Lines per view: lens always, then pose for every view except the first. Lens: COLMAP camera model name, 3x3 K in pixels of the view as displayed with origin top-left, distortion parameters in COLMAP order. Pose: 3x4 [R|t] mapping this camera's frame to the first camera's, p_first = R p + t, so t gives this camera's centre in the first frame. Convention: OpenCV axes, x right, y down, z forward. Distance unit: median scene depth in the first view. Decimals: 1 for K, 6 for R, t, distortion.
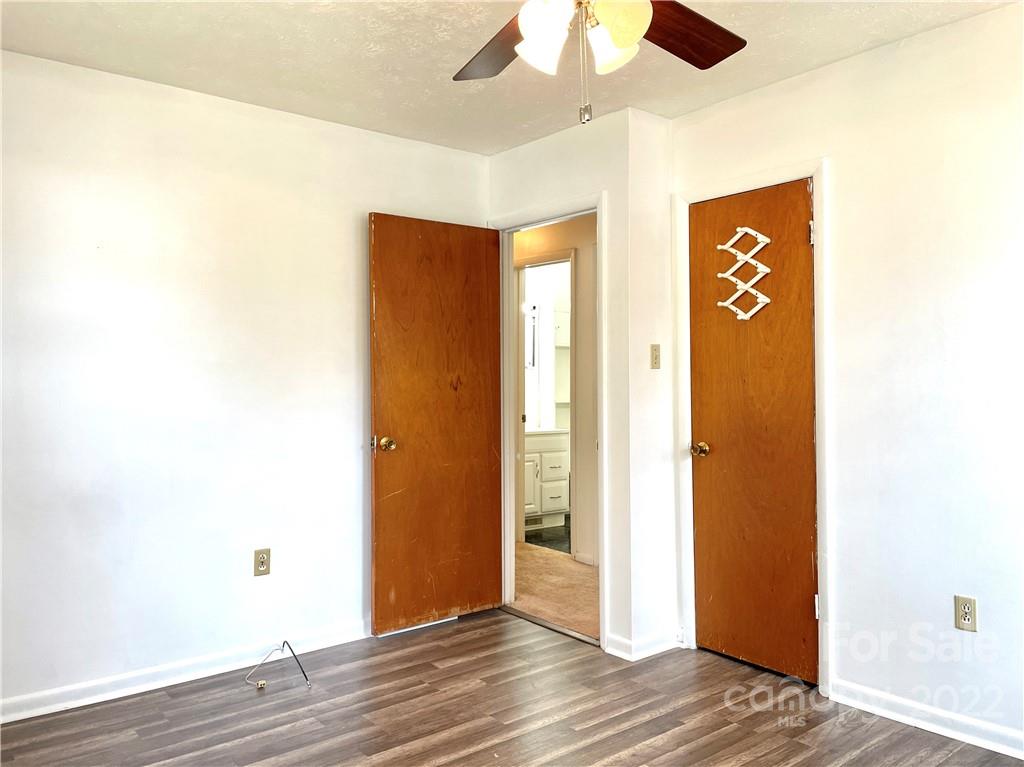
lens RADIAL K [[783.5, 0, 512.1], [0, 783.5, 375.1], [0, 0, 1]] dist [0.092645, -0.116344]
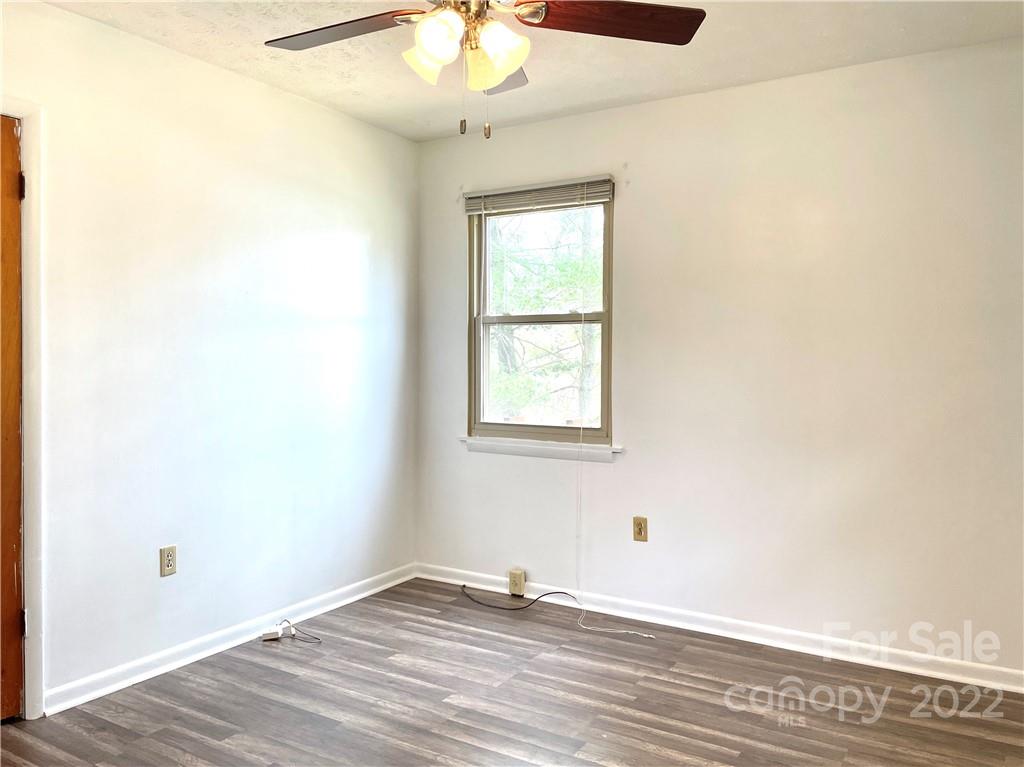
lens RADIAL K [[783.5, 0, 512.1], [0, 783.5, 375.1], [0, 0, 1]] dist [0.092645, -0.116344]
pose [[-0.325518, -0.006996, 0.945510, -0.690663], [-0.008727, 0.999952, 0.004394, 0.016869], [-0.945495, -0.006821, -0.325564, 0.898864]]
